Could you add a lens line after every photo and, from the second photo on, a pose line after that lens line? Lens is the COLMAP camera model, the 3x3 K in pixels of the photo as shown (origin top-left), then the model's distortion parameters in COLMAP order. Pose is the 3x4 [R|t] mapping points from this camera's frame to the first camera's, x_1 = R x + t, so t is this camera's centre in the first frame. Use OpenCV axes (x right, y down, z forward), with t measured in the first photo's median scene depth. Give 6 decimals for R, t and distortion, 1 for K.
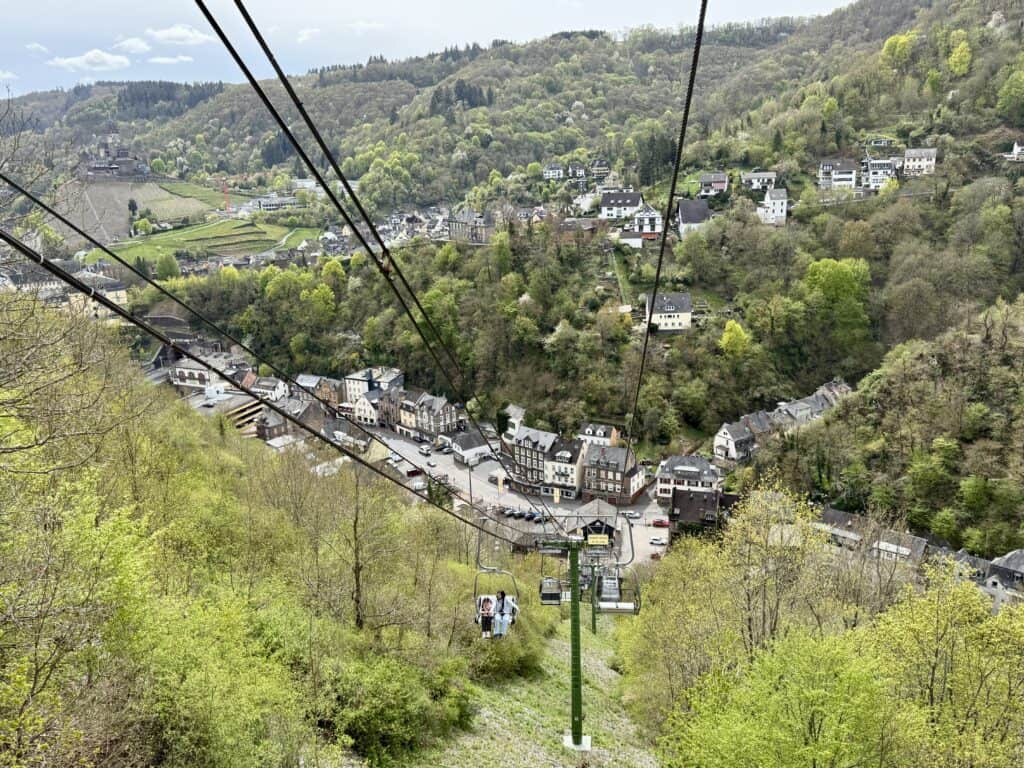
lens RADIAL K [[808.0, 0, 520.7], [0, 808.0, 376.3], [0, 0, 1]] dist [0.063728, -0.035349]
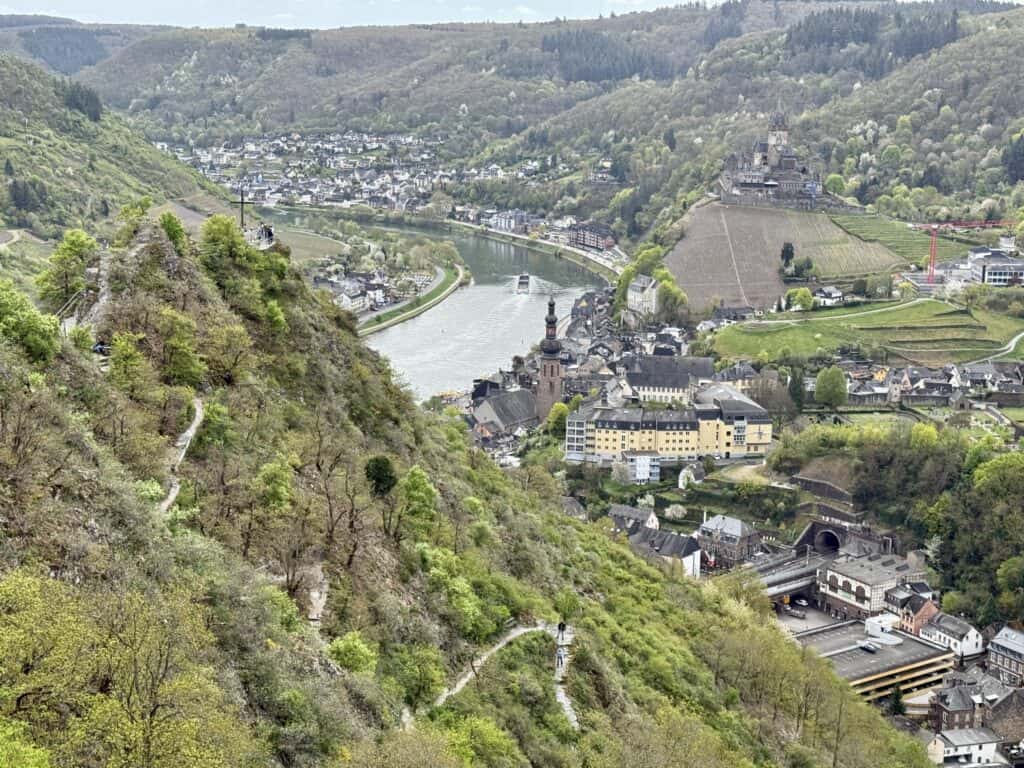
lens RADIAL K [[1602.2, 0, 501.6], [0, 1602.2, 390.4], [0, 0, 1]] dist [0.037361, 0.000000]
pose [[0.830848, 0.152758, -0.535123, 0.032883], [-0.182733, 0.983158, -0.003062, -0.065941], [0.525642, 0.100329, 0.844769, -0.193017]]
